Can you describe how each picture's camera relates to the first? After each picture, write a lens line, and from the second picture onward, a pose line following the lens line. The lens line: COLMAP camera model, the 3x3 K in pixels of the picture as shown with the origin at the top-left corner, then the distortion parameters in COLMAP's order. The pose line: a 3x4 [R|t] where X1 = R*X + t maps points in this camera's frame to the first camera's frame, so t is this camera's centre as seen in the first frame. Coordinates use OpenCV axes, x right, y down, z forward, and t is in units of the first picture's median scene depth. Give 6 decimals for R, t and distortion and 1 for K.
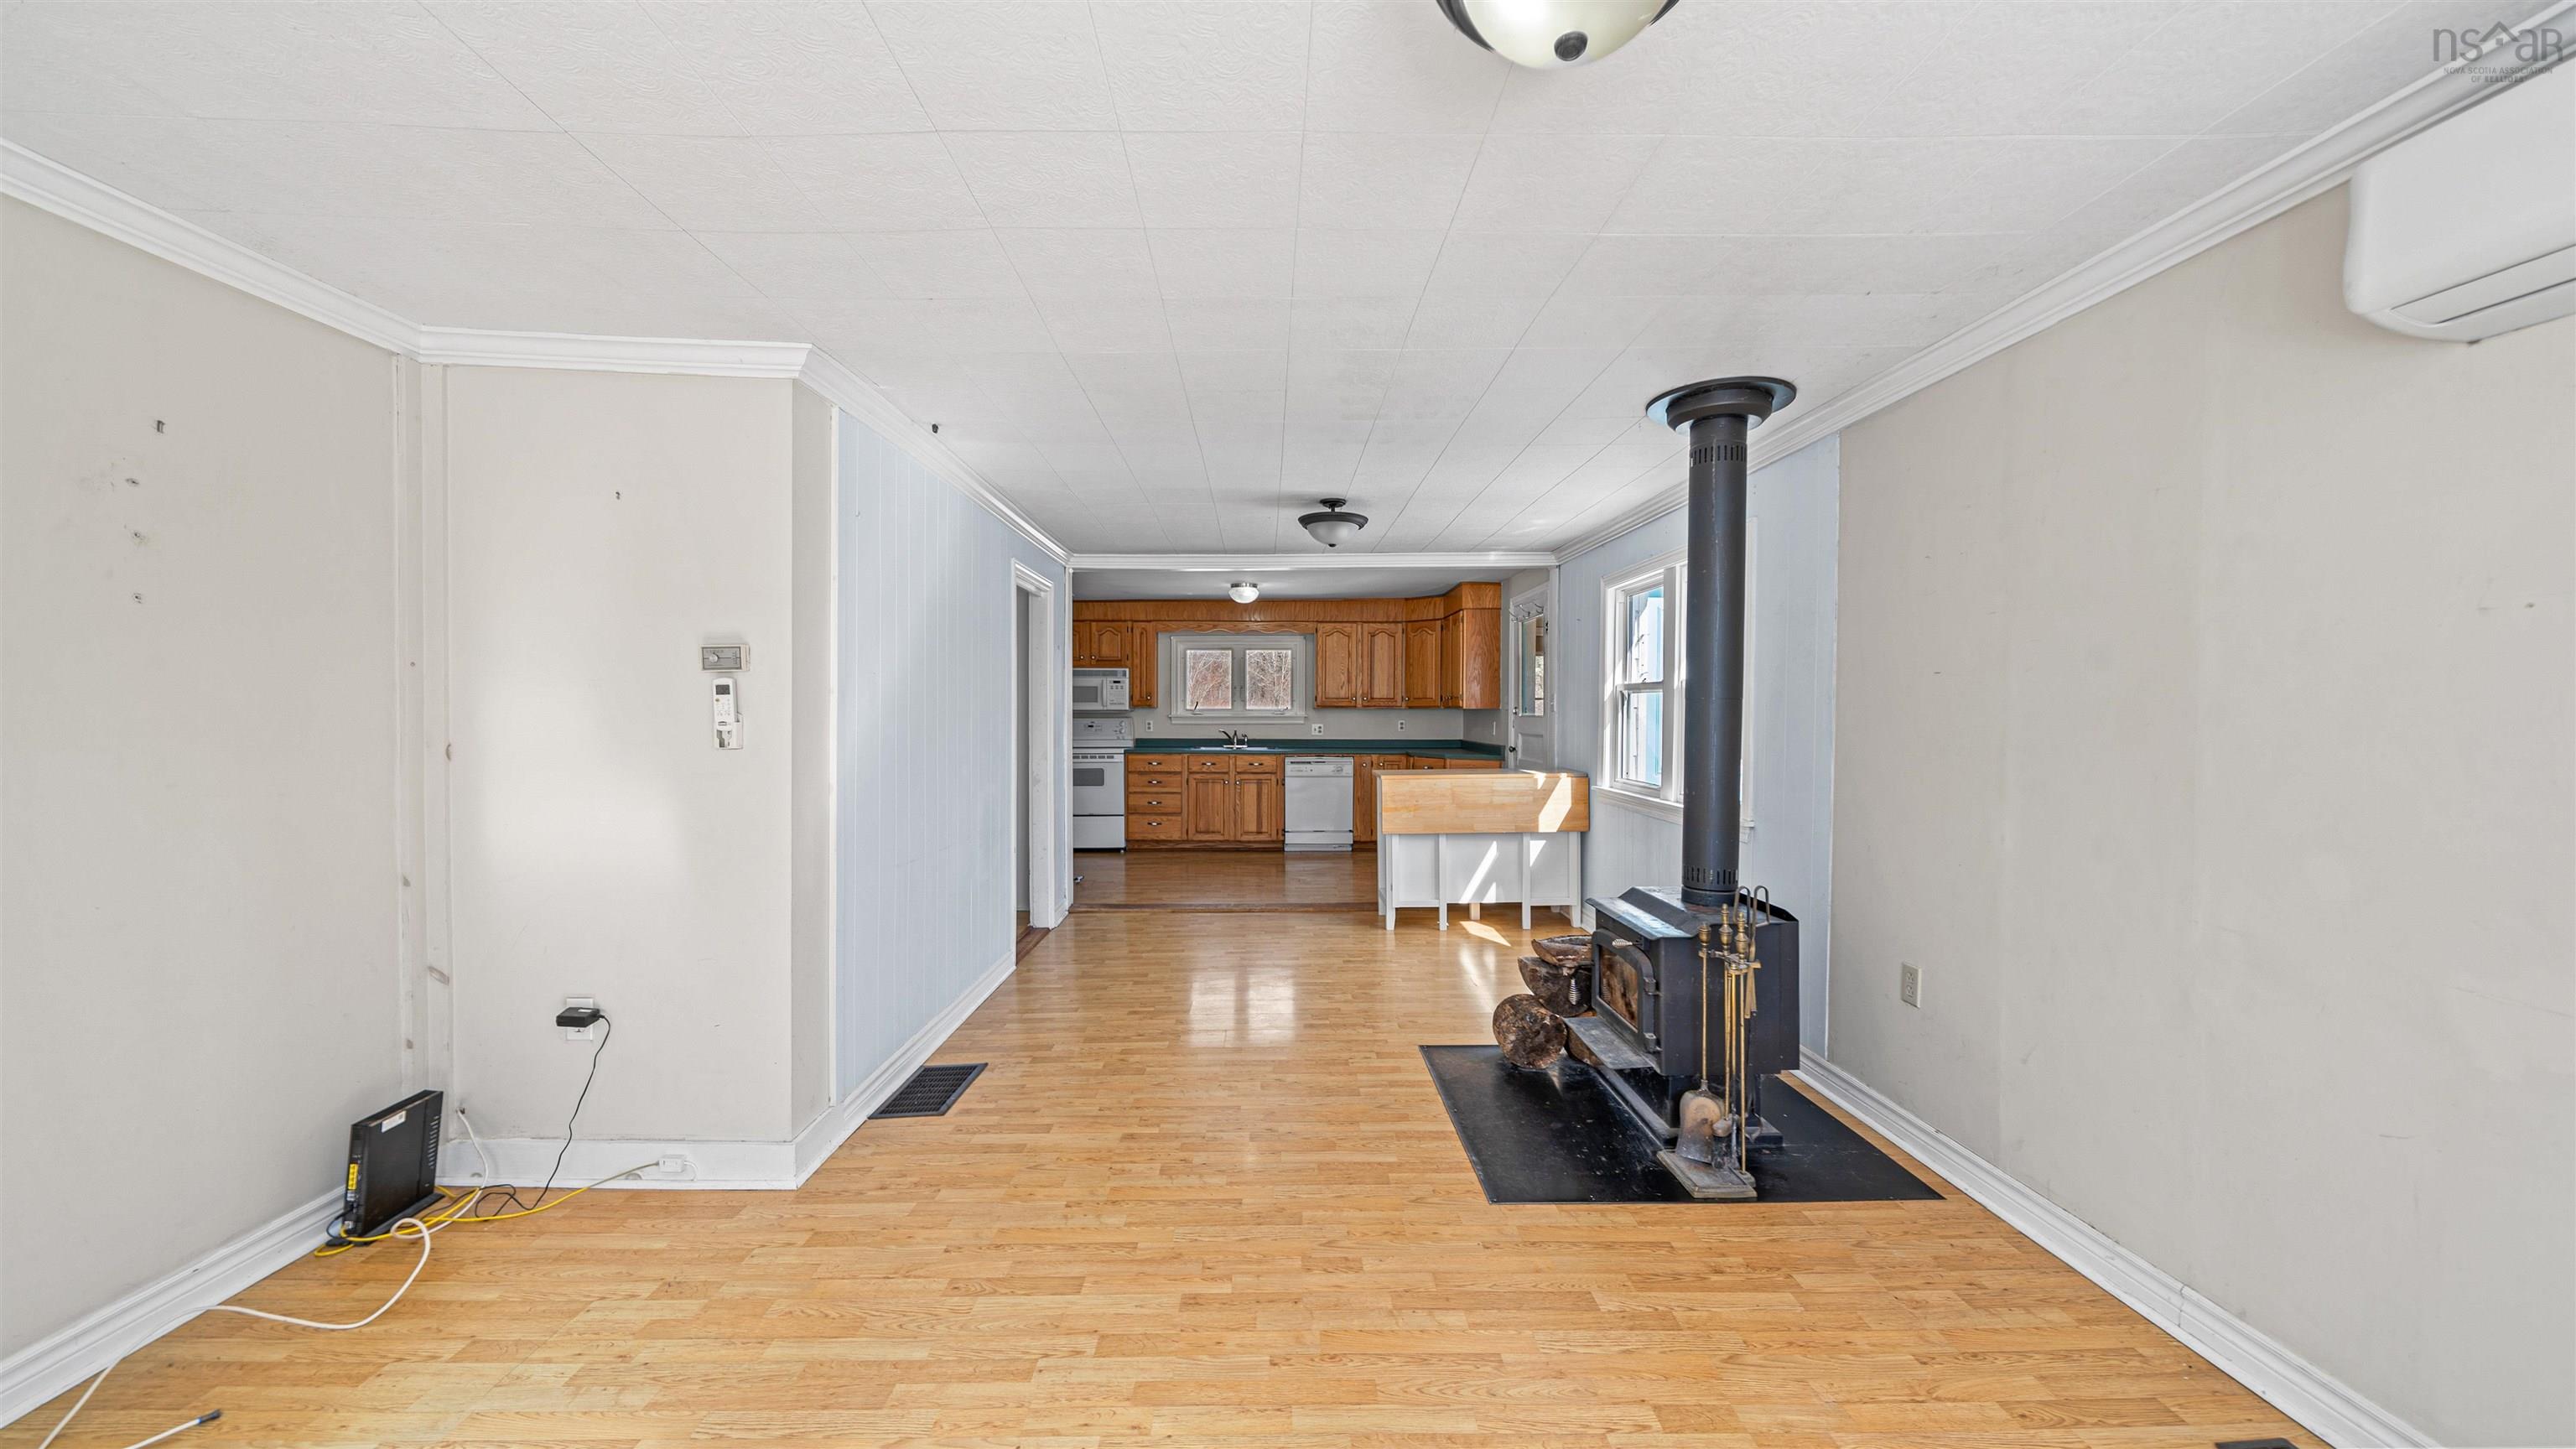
lens RADIAL K [[941.4, 0, 1282.8], [0, 941.4, 727.4], [0, 0, 1]] dist [-0.001670, 0.000008]
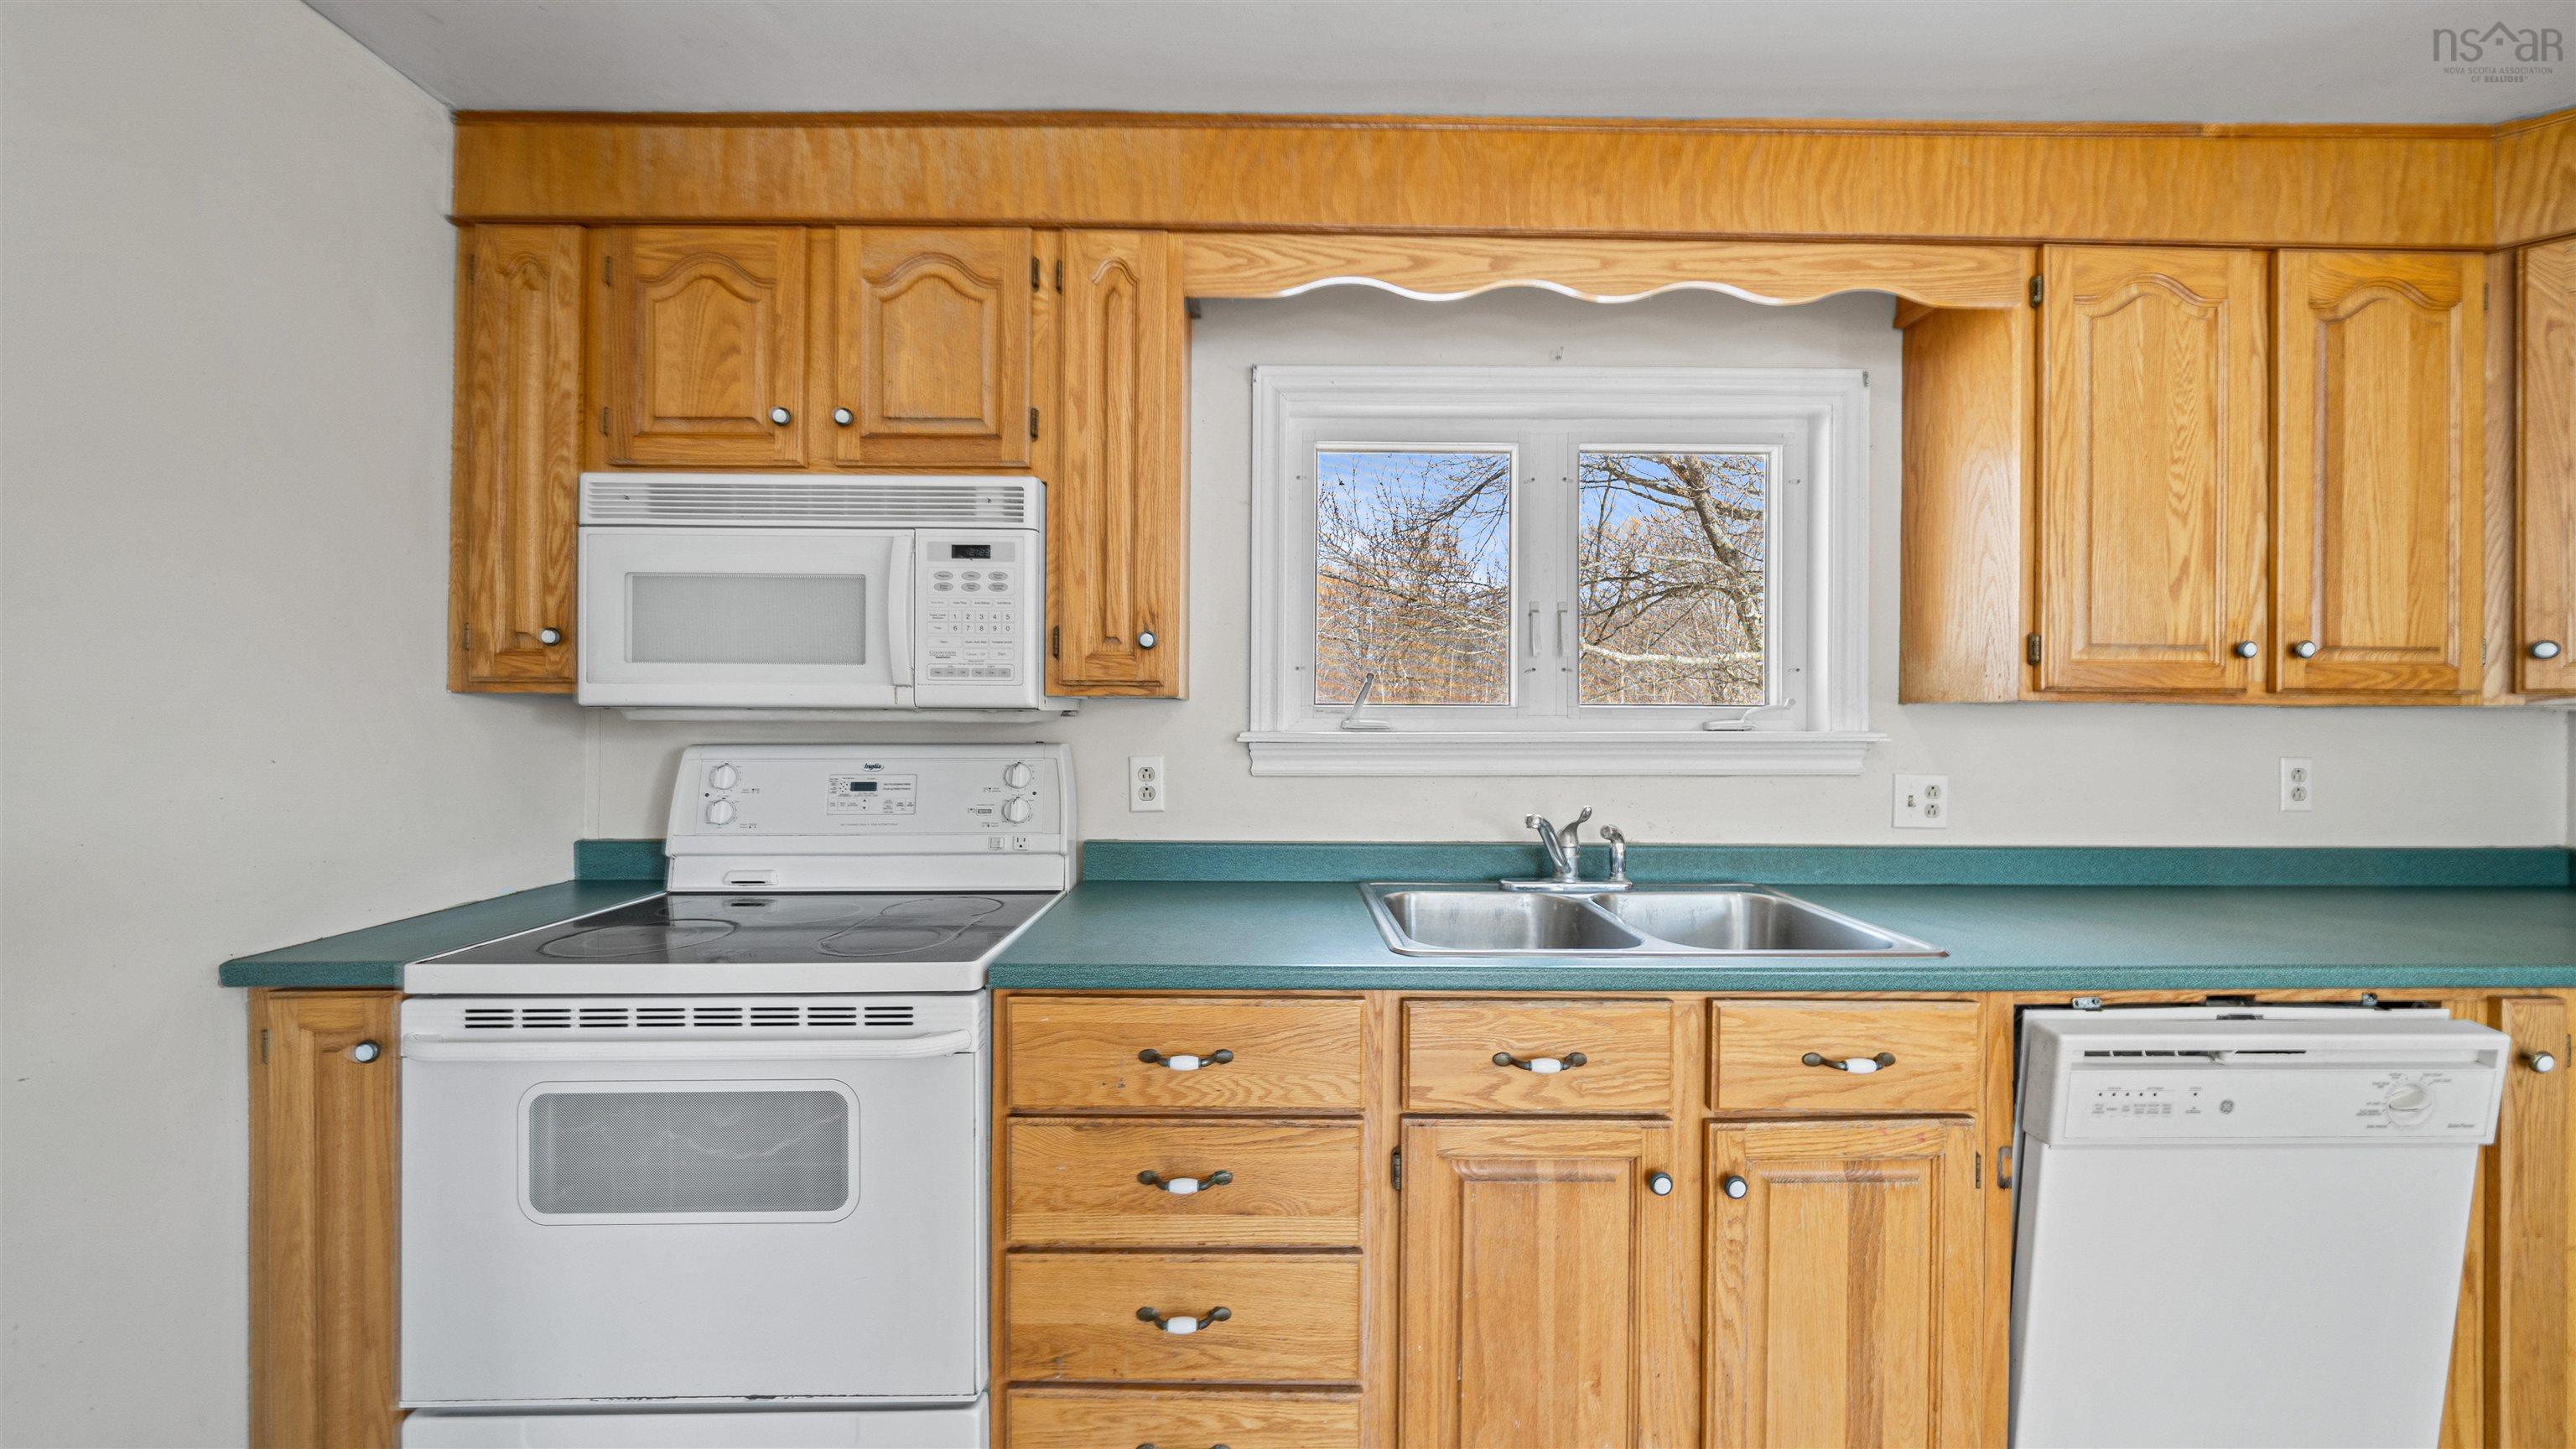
lens RADIAL K [[899.4, 0, 1268.3], [0, 899.4, 717.0], [0, 0, 1]] dist [-0.005655, -0.000082]
pose [[0.999997, 0.001947, -0.001259, -0.122117], [-0.001972, 0.999782, -0.020806, -0.013426], [0.001218, 0.020808, 0.999783, 0.850248]]
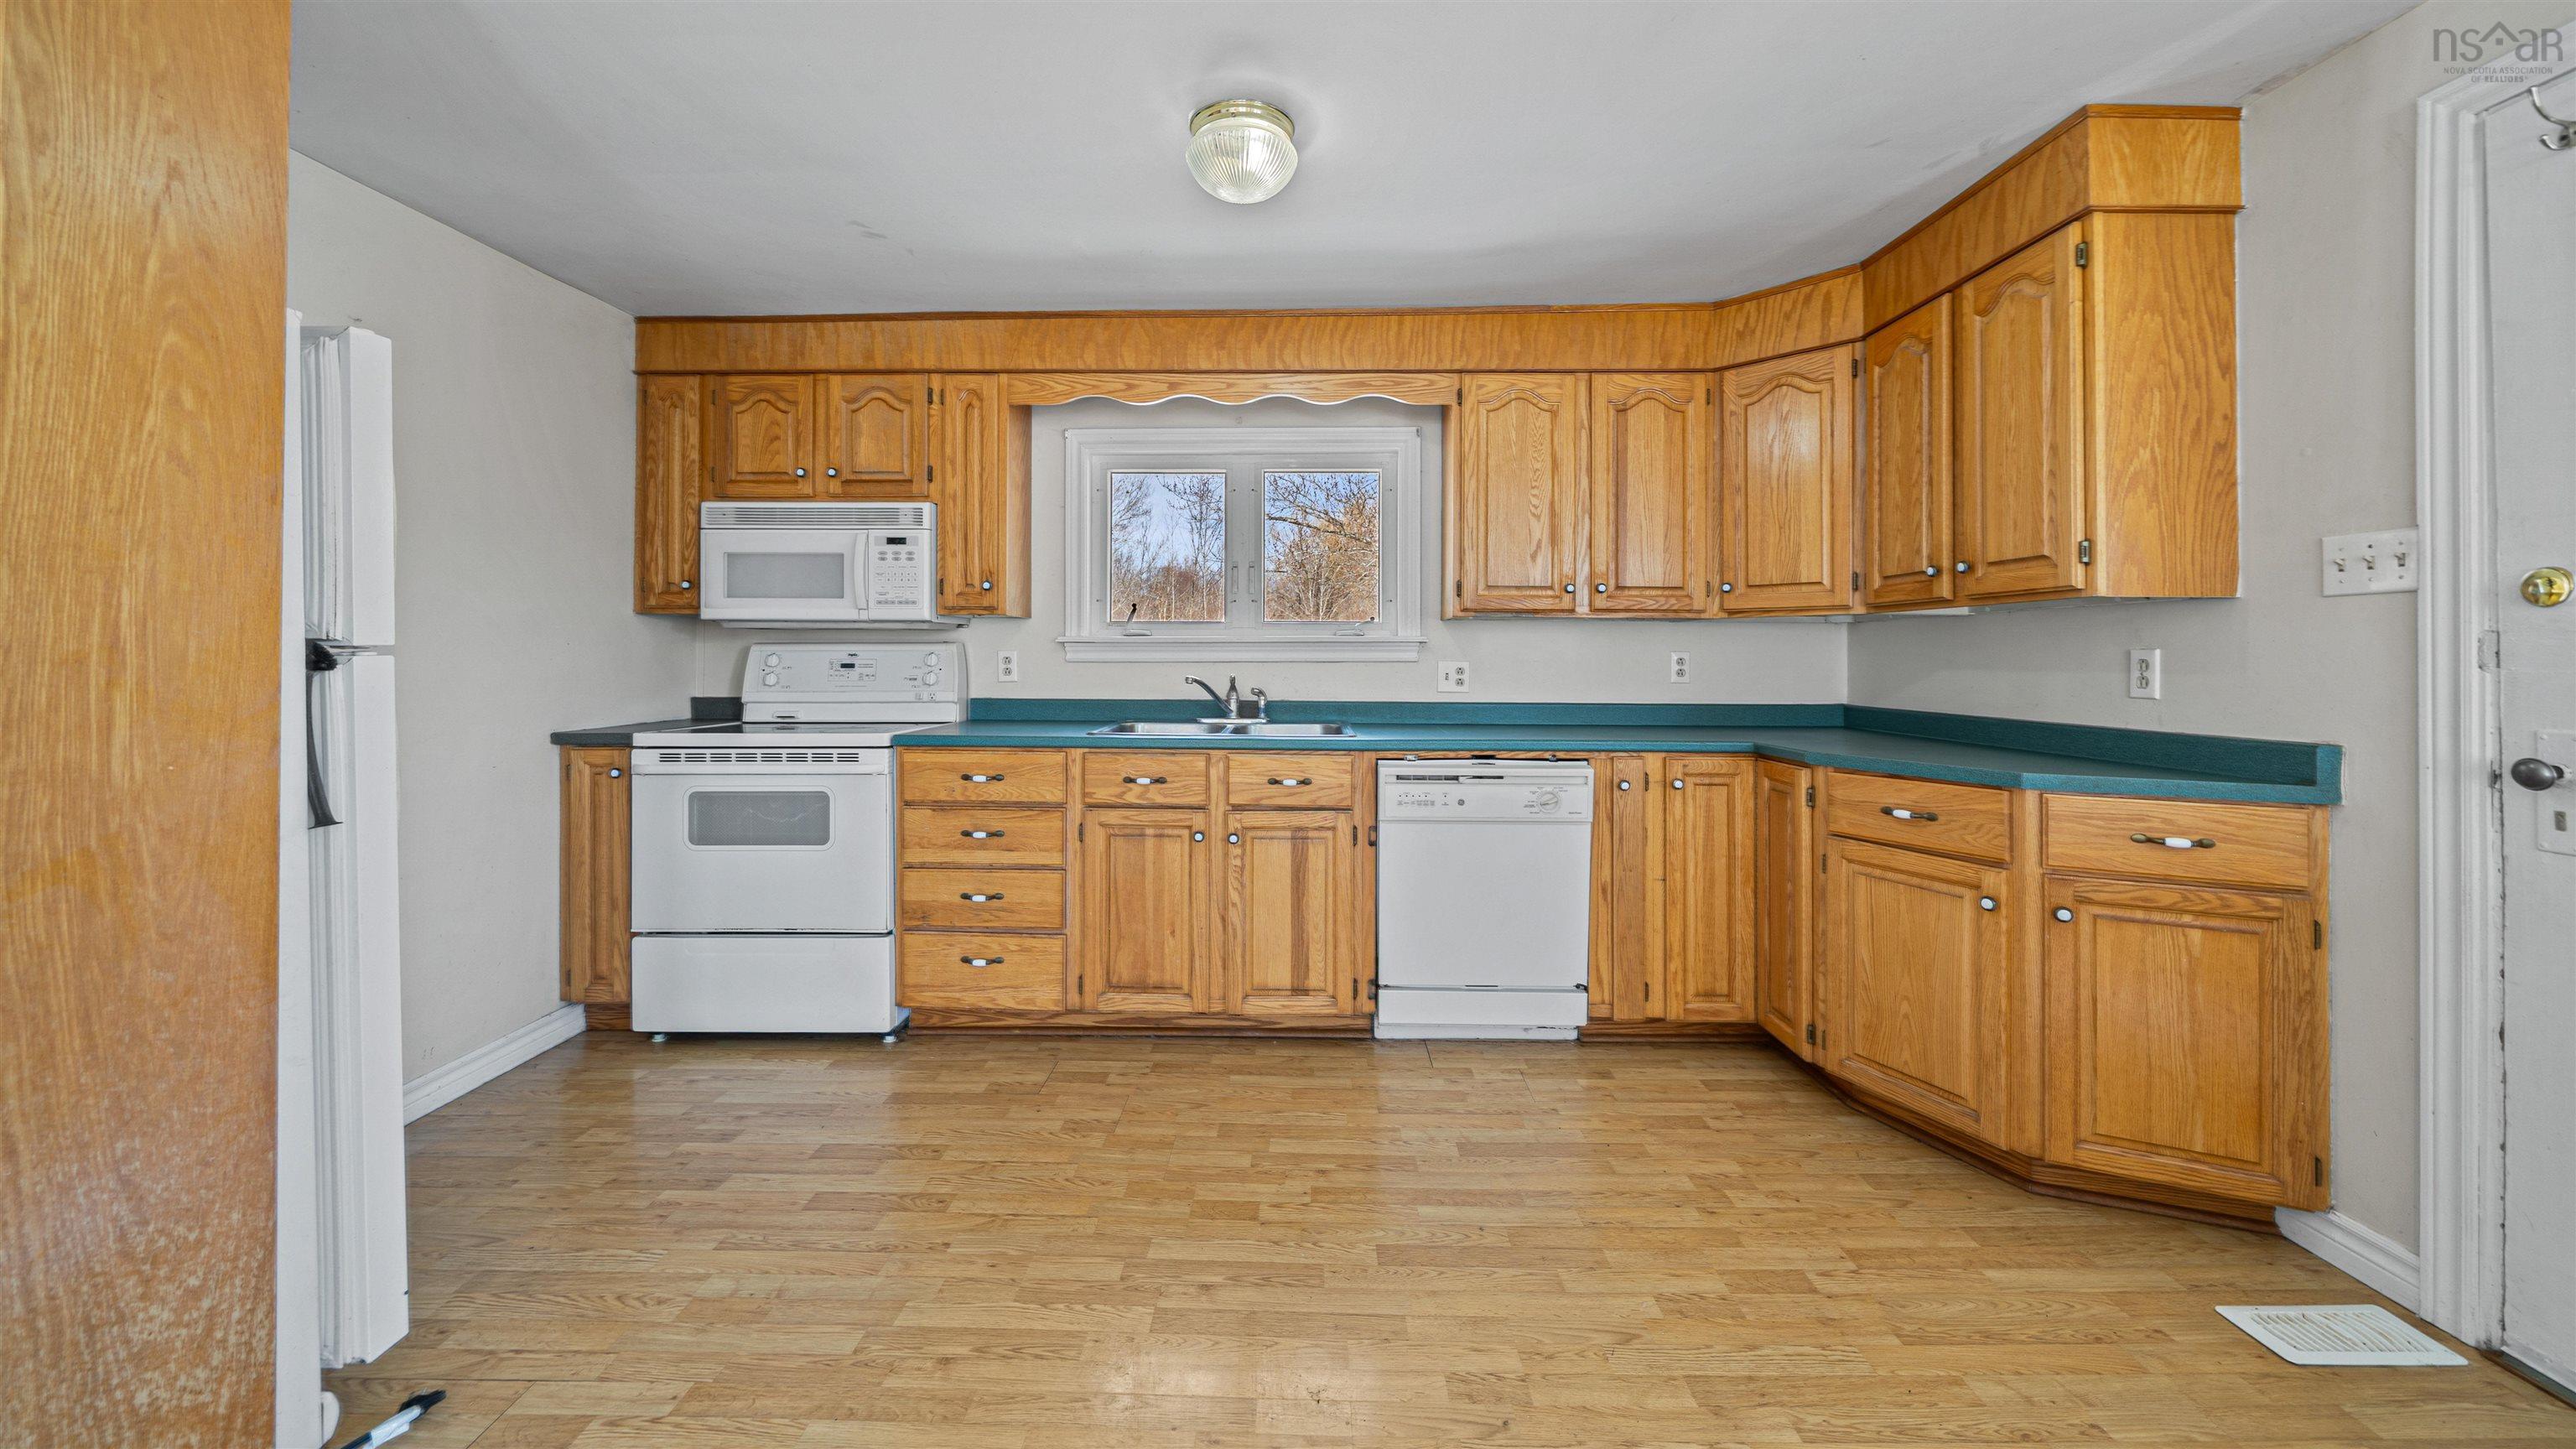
lens RADIAL K [[922.6, 0, 1283.9], [0, 922.6, 660.1], [0, 0, 1]] dist [-0.001456, -0.000140]
pose [[0.999434, 0.000988, -0.033624, -0.019546], [-0.001563, 0.999853, -0.017083, 0.002345], [0.033603, 0.017126, 0.999289, 0.676301]]
